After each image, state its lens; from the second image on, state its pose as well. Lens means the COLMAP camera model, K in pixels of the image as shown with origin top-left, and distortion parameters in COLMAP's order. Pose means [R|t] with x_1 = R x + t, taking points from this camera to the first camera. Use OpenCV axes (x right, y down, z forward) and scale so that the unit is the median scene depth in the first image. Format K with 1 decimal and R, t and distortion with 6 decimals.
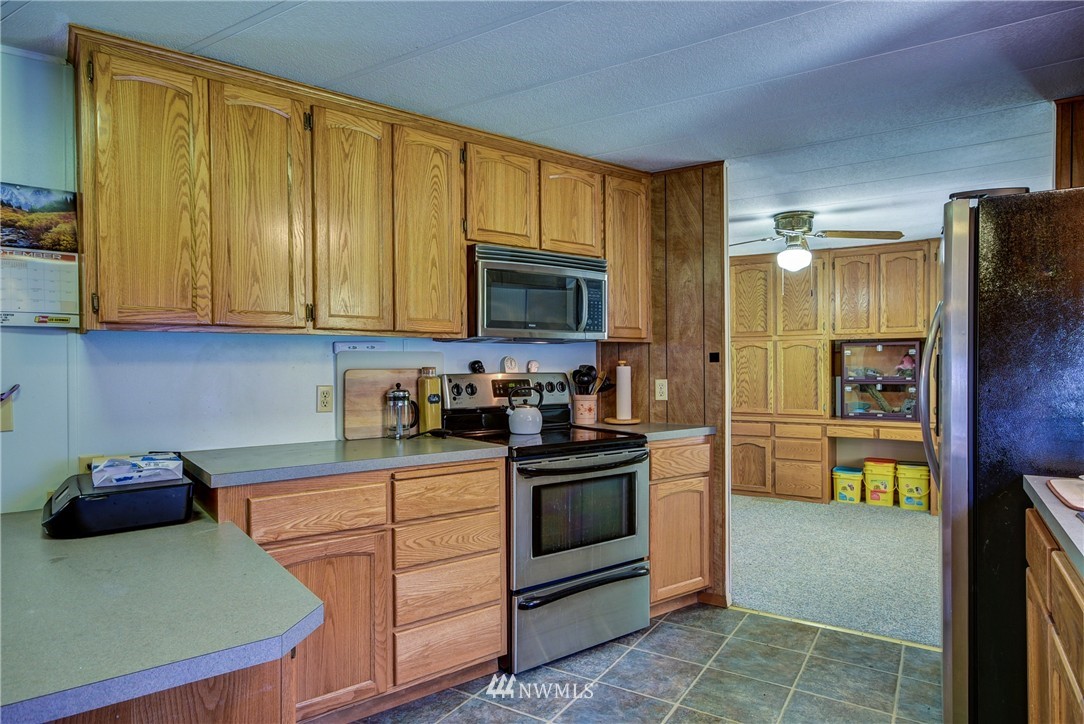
lens RADIAL K [[632.6, 0, 547.6], [0, 632.6, 370.5], [0, 0, 1]] dist [0.002587, 0.001250]
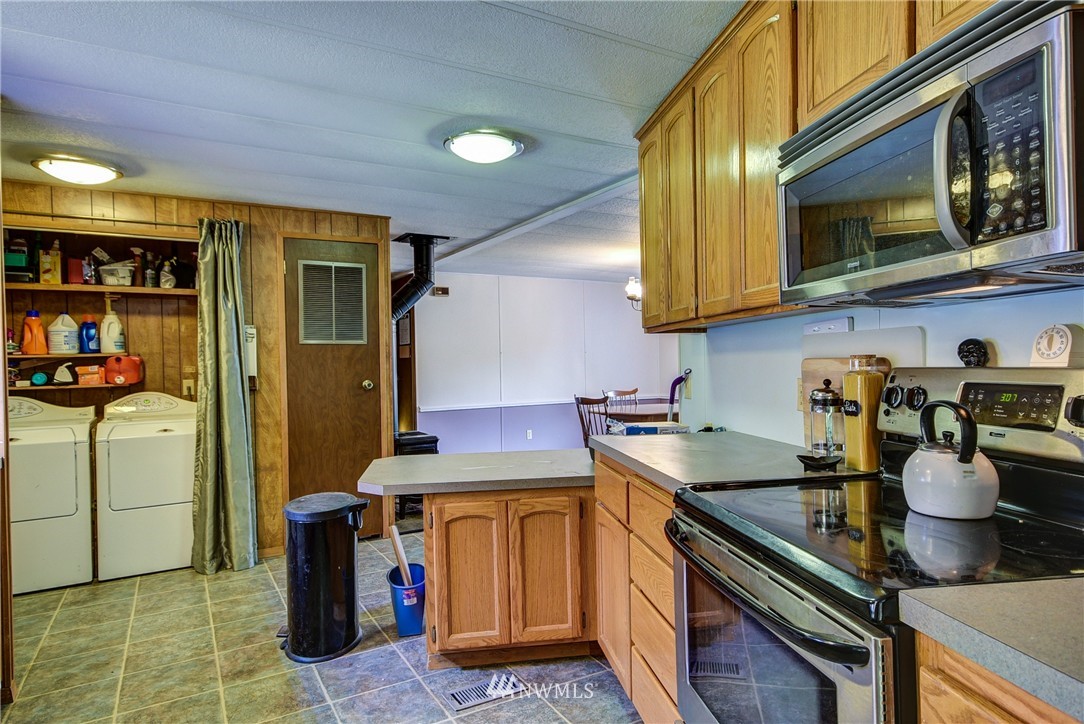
lens RADIAL K [[632.6, 0, 547.6], [0, 632.6, 370.5], [0, 0, 1]] dist [0.002587, 0.001250]
pose [[-0.467187, 0.013569, -0.884054, 1.056906], [0.014826, 0.999862, 0.007512, -0.003269], [0.884034, -0.009597, -0.467324, 1.951721]]
